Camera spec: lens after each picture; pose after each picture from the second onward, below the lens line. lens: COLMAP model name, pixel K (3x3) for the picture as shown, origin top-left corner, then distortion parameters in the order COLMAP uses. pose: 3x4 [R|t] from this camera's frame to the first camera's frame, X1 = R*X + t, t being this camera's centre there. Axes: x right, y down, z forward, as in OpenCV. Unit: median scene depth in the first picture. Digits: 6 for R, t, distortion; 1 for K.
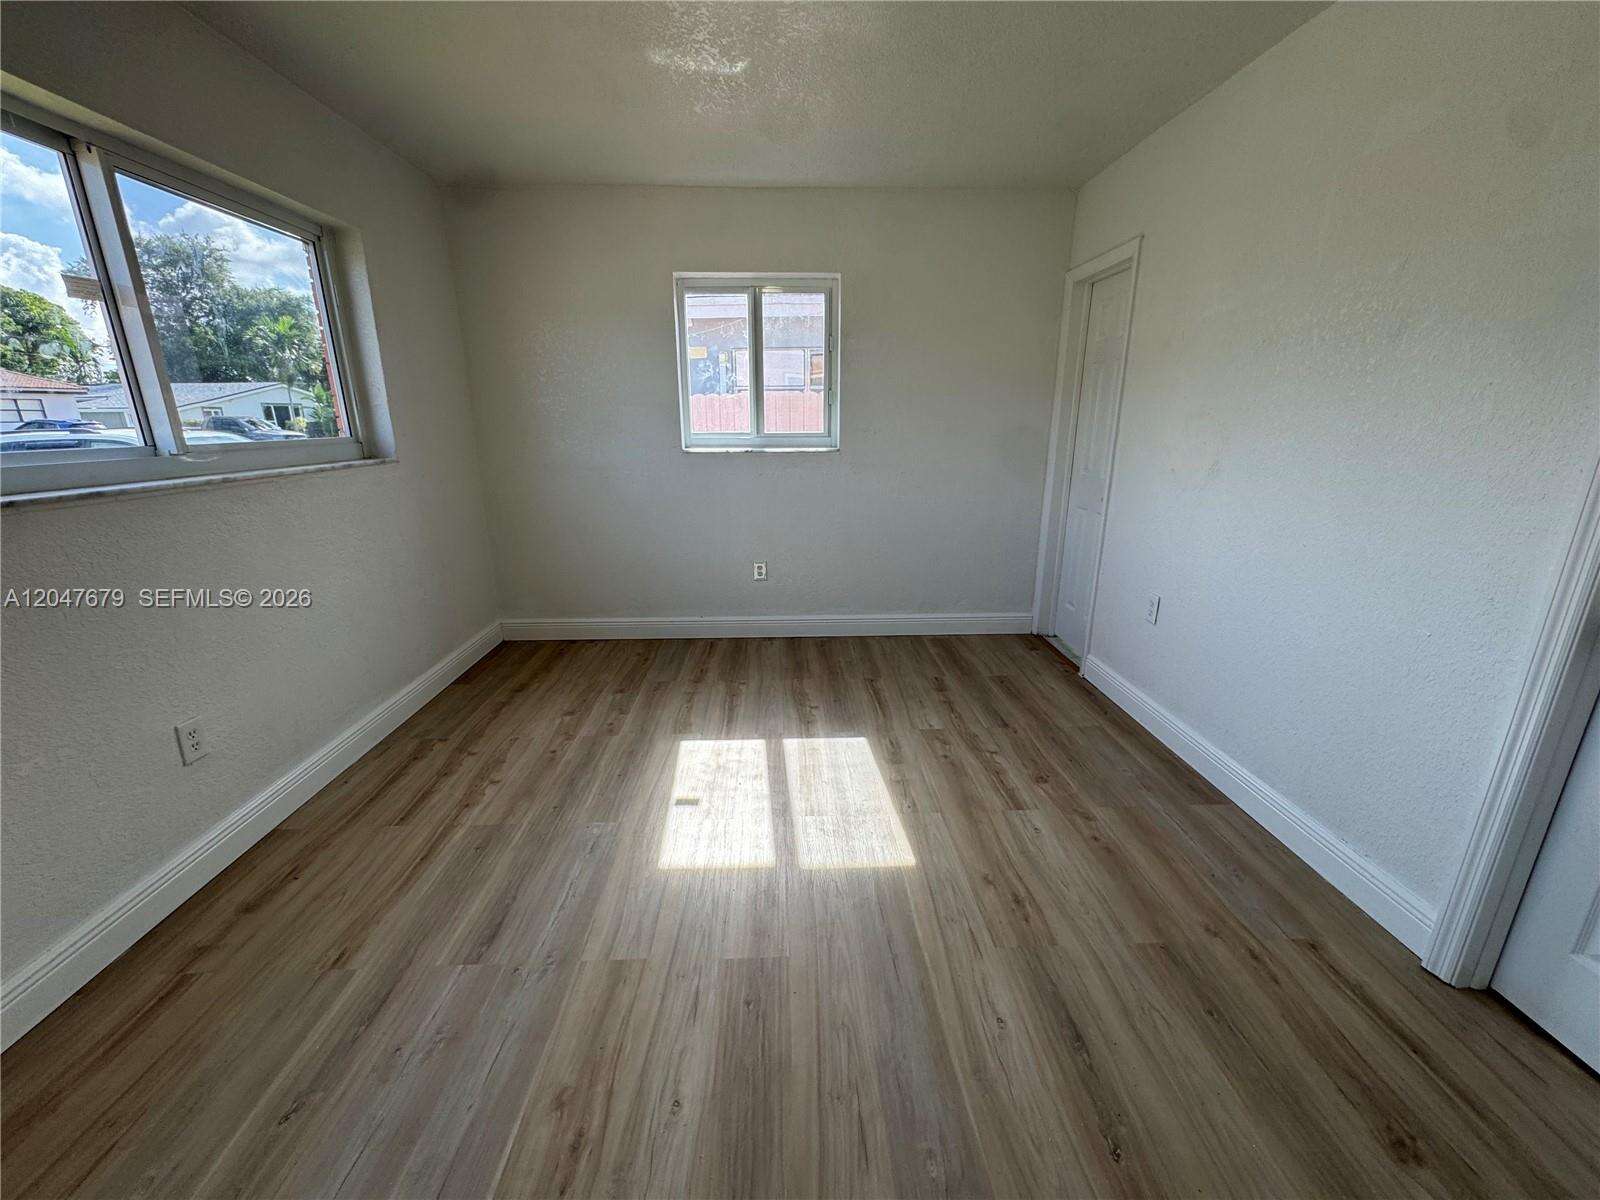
lens RADIAL K [[642.5, 0, 800.0], [0, 642.5, 600.0], [0, 0, 1]] dist [-0.001610, 0.000085]
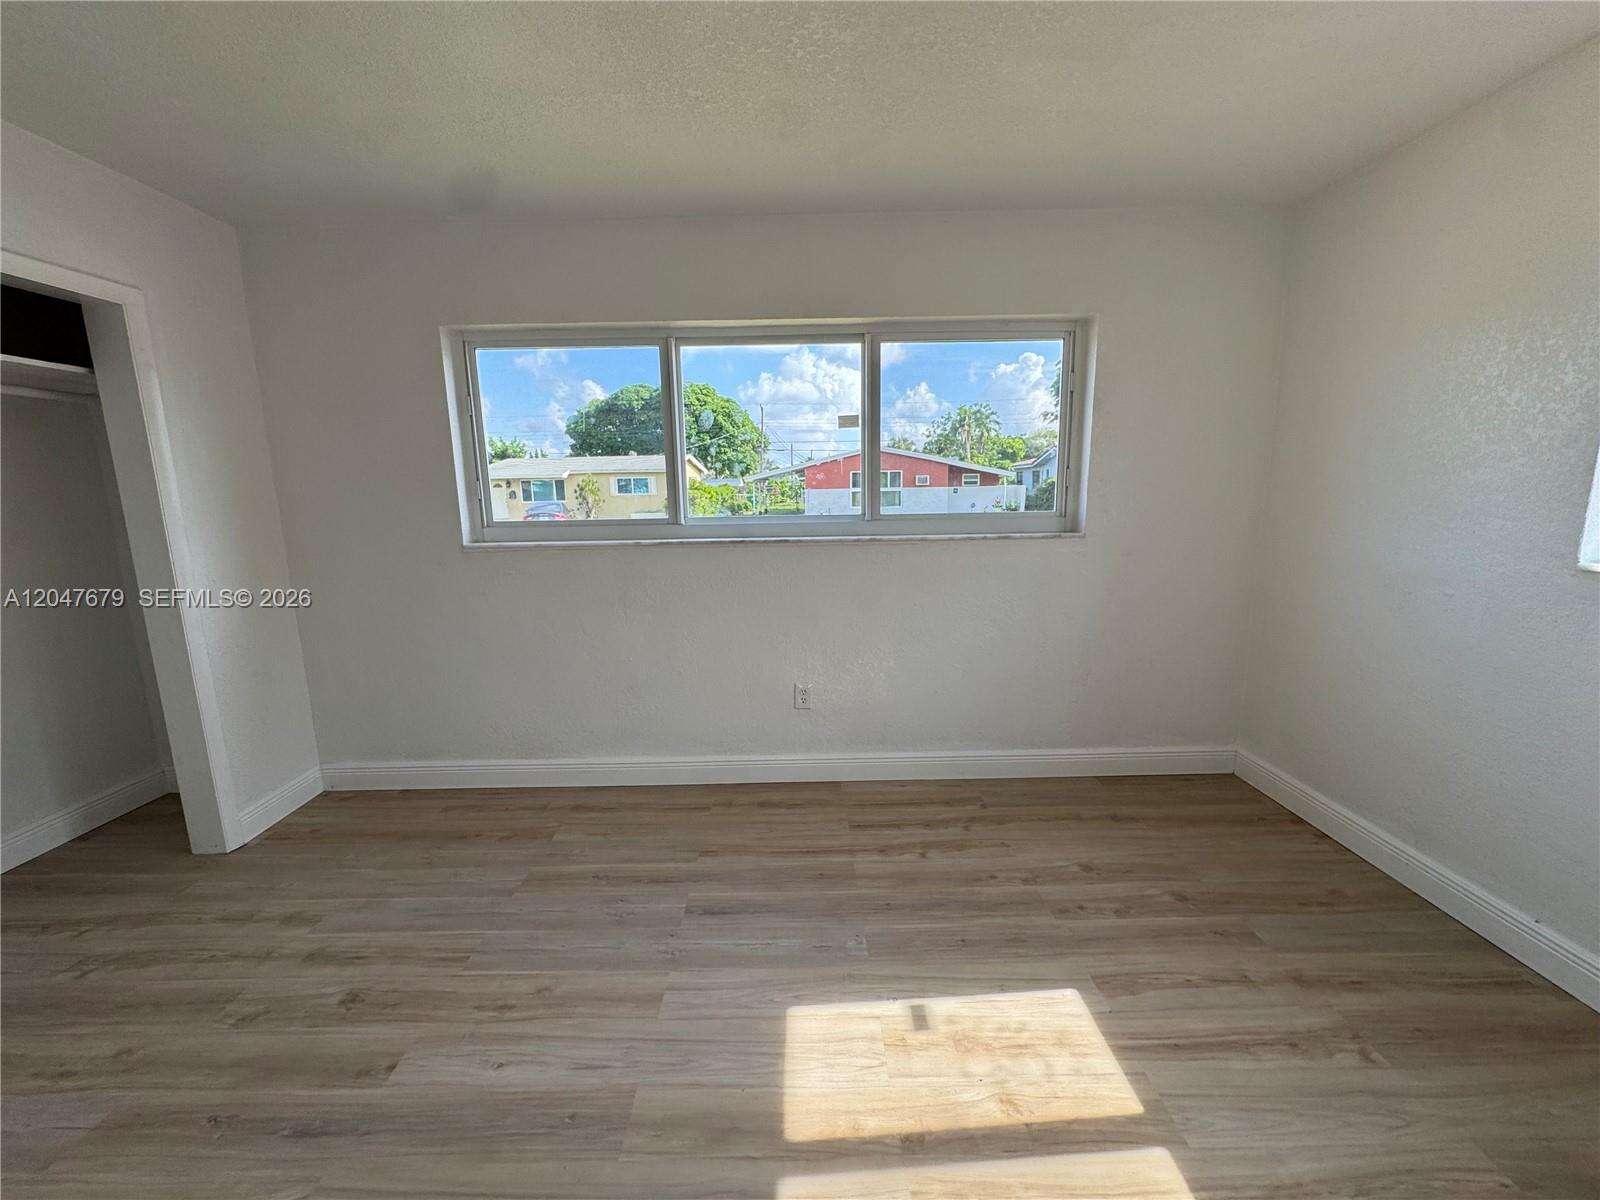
lens RADIAL K [[642.5, 0, 800.0], [0, 642.5, 600.0], [0, 0, 1]] dist [-0.001610, 0.000085]
pose [[-0.035943, 0.176963, -0.983561, 0.422440], [-0.256544, 0.949581, 0.180225, -0.213281], [0.965864, 0.258805, 0.011268, 0.667300]]
